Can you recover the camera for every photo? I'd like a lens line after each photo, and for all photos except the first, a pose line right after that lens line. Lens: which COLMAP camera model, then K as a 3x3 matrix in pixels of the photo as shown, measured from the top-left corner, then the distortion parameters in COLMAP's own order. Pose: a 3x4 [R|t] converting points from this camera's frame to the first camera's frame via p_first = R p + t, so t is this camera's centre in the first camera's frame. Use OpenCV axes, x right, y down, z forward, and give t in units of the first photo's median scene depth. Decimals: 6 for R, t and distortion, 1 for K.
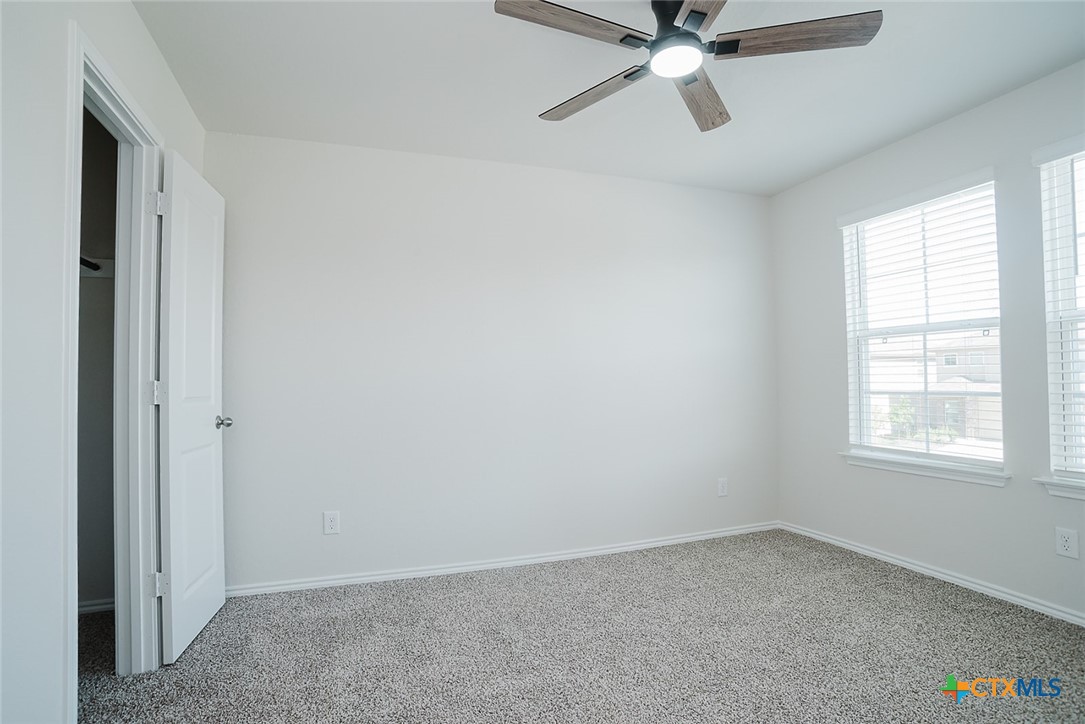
lens RADIAL K [[546.5, 0, 544.2], [0, 546.5, 343.1], [0, 0, 1]] dist [-0.096244, 0.039189]
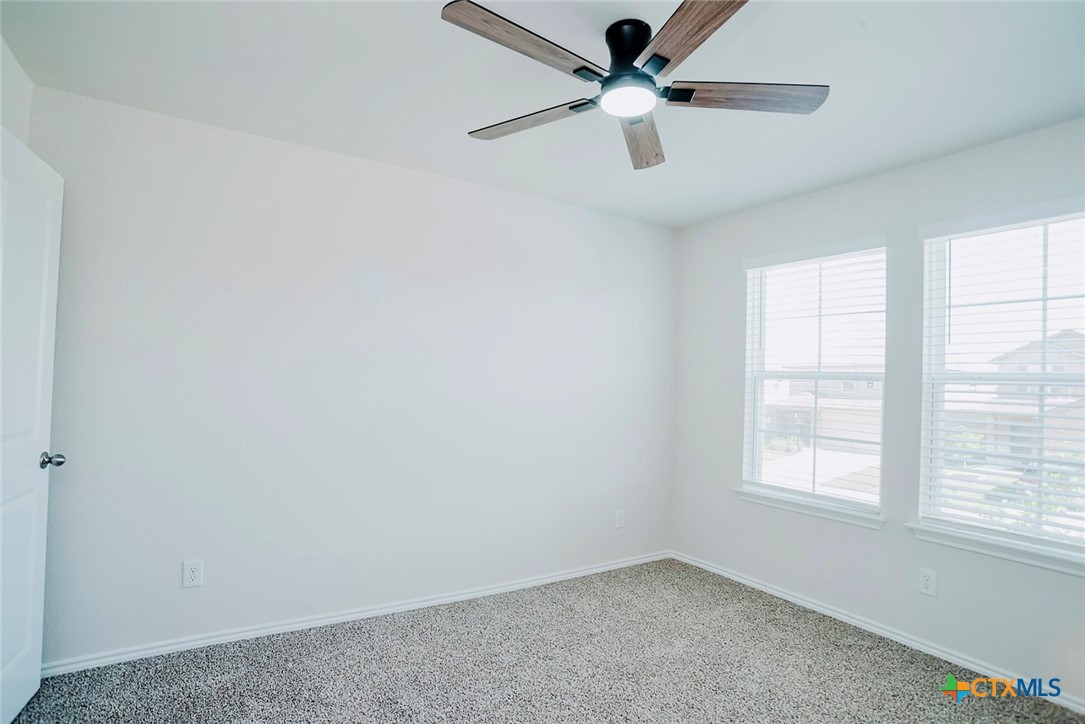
lens RADIAL K [[546.5, 0, 544.2], [0, 546.5, 343.1], [0, 0, 1]] dist [-0.096244, 0.039189]
pose [[0.973347, 0.053854, 0.222925, -0.066916], [-0.056057, 0.998421, 0.003558, -0.076948], [-0.222381, -0.015960, 0.974829, 0.079004]]
